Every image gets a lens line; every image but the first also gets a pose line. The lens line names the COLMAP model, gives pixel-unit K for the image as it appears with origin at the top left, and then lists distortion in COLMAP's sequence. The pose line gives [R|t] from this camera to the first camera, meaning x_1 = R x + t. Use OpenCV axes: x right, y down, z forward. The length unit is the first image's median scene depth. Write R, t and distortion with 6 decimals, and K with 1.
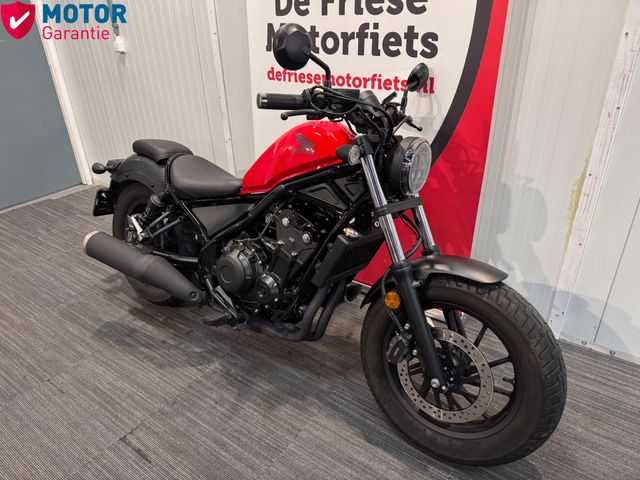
lens RADIAL K [[455.7, 0, 325.0], [0, 455.7, 240.3], [0, 0, 1]] dist [0.025967, -0.031179]
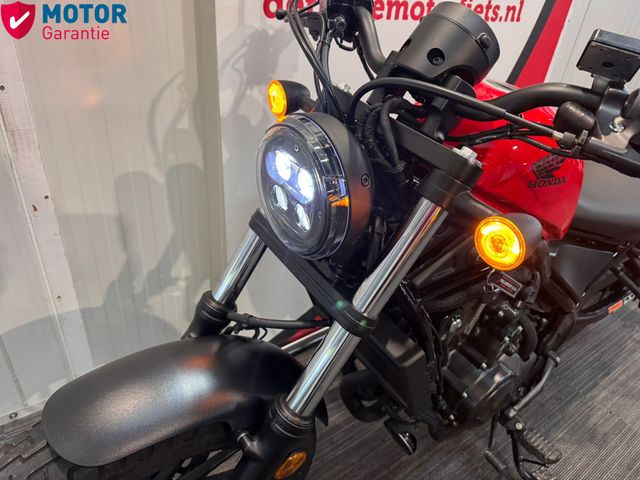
lens RADIAL K [[455.7, 0, 329.3], [0, 455.7, 247.9], [0, 0, 1]] dist [0.025967, -0.031179]
pose [[0.308212, -0.486605, 0.817448, -0.690021], [0.329051, 0.860771, 0.388328, -0.396151], [-0.892598, 0.149295, 0.425418, 1.011480]]
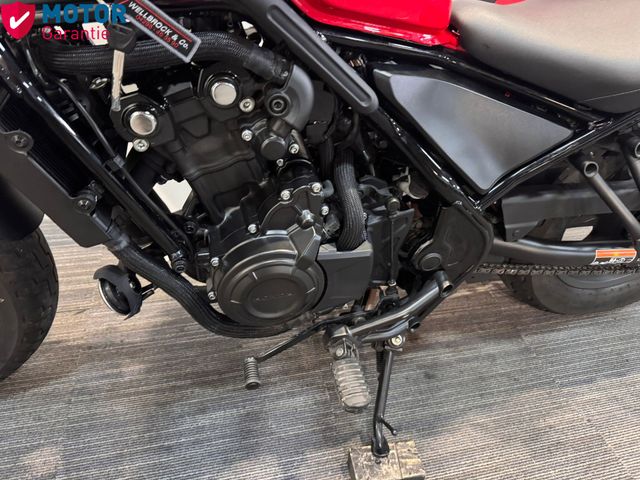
lens RADIAL K [[455.7, 0, 321.4], [0, 455.7, 246.9], [0, 0, 1]] dist [0.025967, -0.031179]
pose [[0.656101, -0.426103, 0.622871, -0.460066], [0.270838, 0.903316, 0.332667, -0.105156], [-0.704399, -0.049566, 0.708071, 0.805385]]
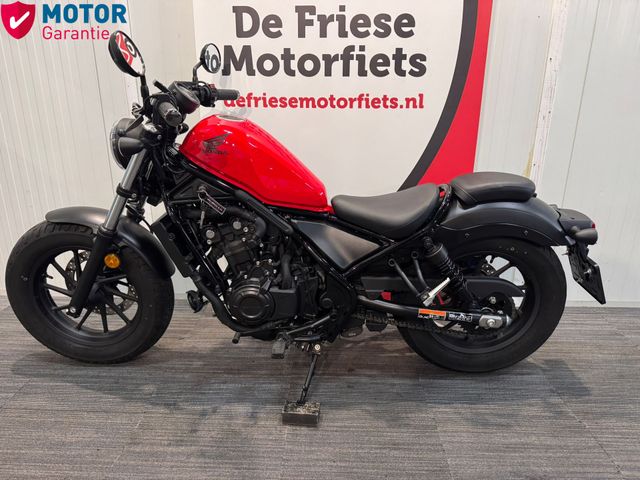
lens RADIAL K [[455.7, 0, 326.5], [0, 455.7, 244.4], [0, 0, 1]] dist [0.025967, -0.031179]
pose [[0.830113, -0.160438, 0.534015, -0.606007], [0.232991, 0.969899, -0.070786, 0.025571], [-0.506584, 0.183181, 0.842507, 0.242682]]
